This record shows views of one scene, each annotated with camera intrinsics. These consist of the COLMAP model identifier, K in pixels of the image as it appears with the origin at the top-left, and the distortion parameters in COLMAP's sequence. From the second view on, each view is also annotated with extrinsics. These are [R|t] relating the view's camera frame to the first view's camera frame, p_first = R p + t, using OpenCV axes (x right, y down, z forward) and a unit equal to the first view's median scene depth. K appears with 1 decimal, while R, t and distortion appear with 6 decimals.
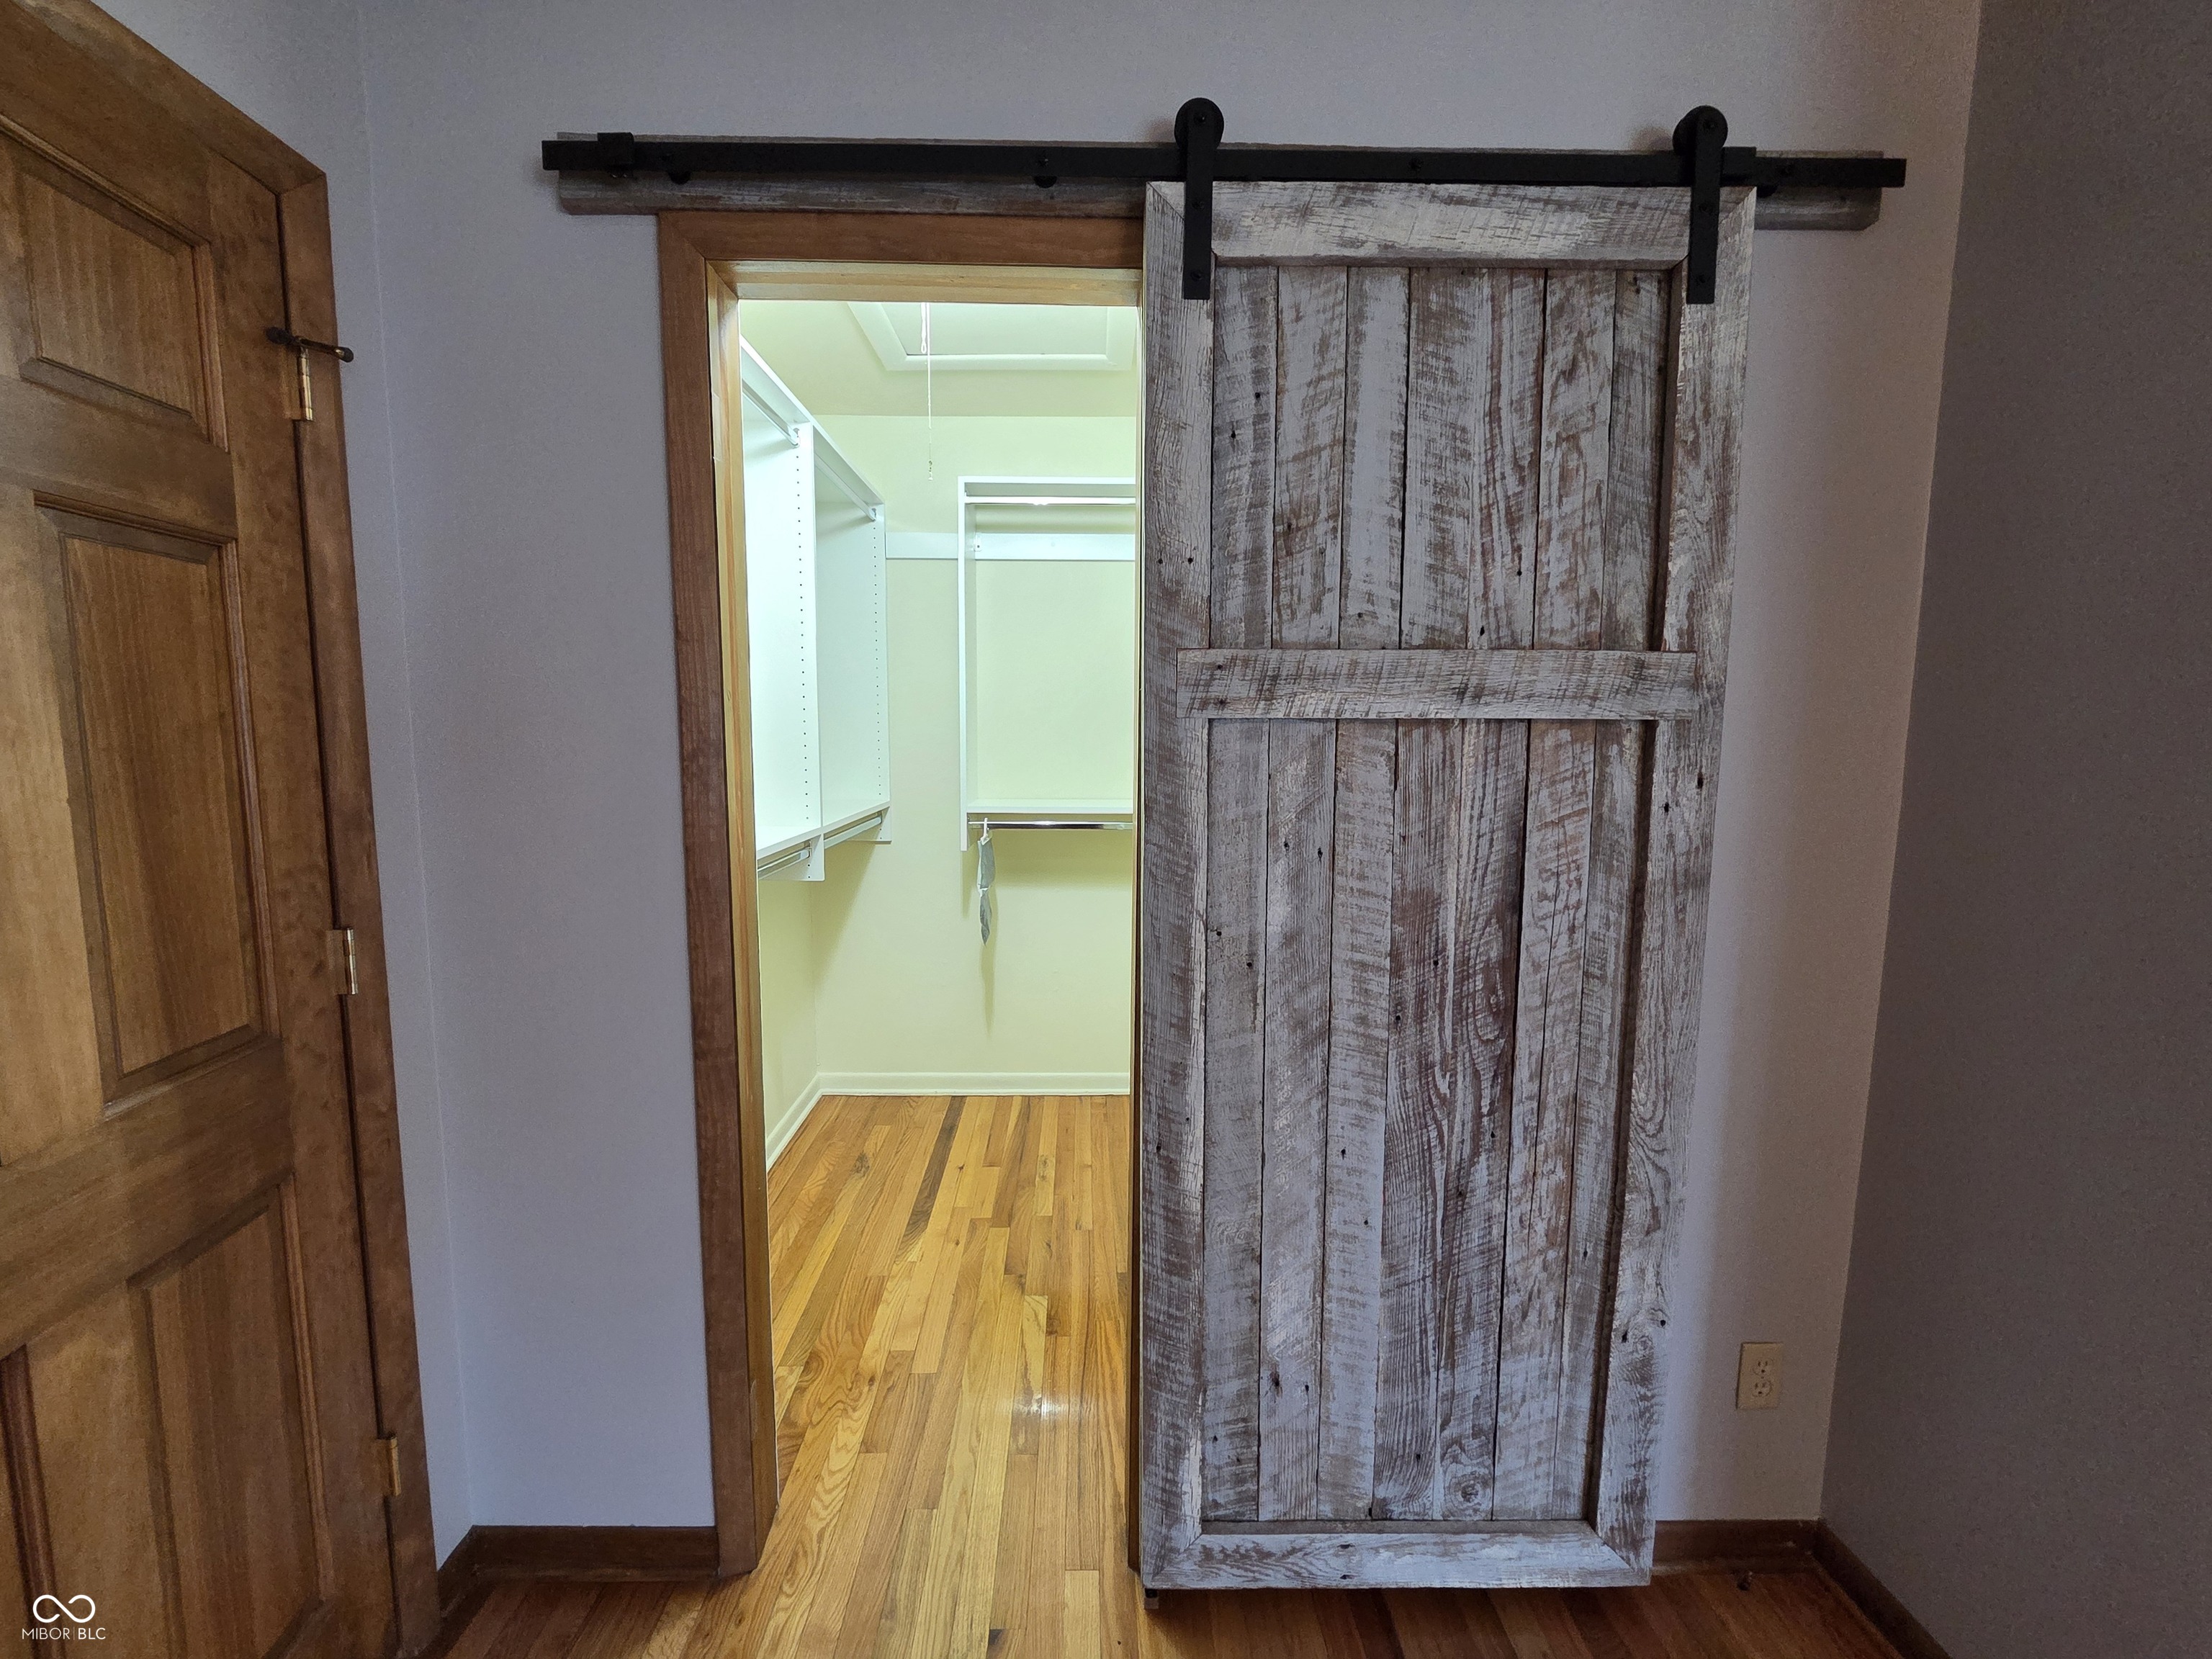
lens RADIAL K [[901.5, 0, 1098.0], [0, 901.5, 818.5], [0, 0, 1]] dist [0.000057, 0.000013]
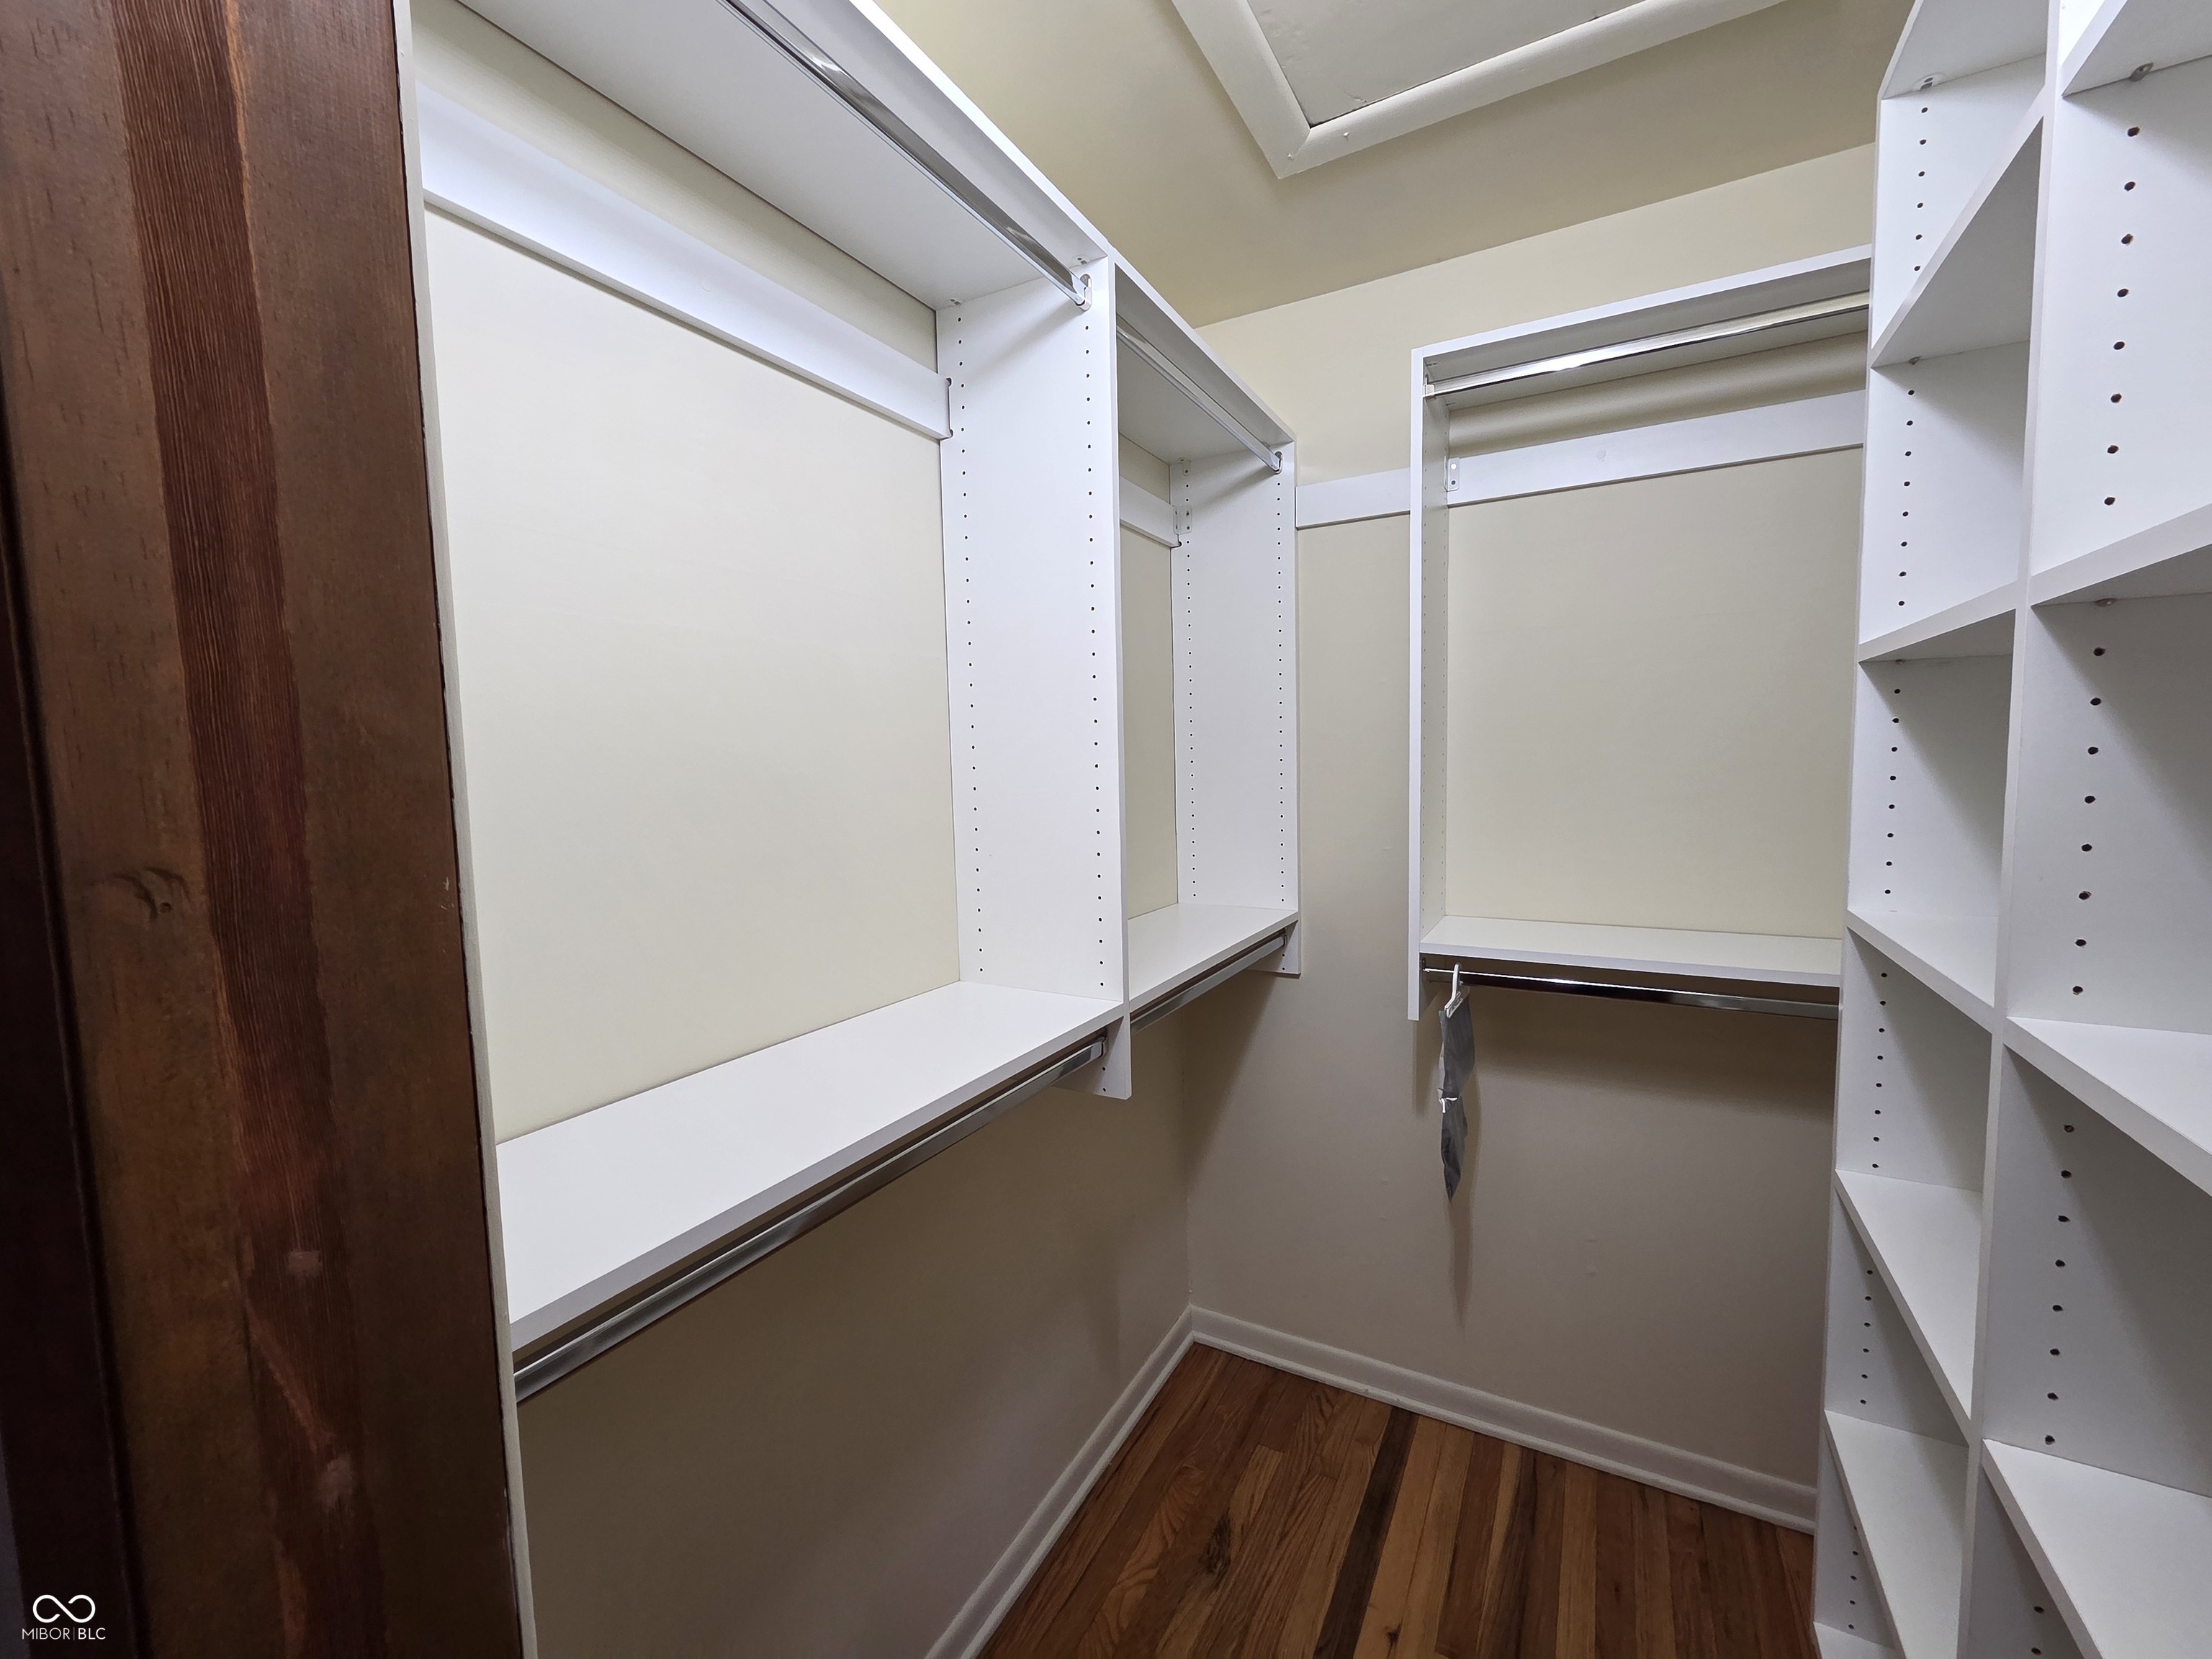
lens RADIAL K [[901.5, 0, 1105.9], [0, 901.5, 824.5], [0, 0, 1]] dist [0.000057, 0.000013]
pose [[0.867838, 0.010798, -0.496731, -0.037637], [-0.025273, 0.999429, -0.022428, -0.067547], [0.496205, 0.032018, 0.867615, 0.412019]]
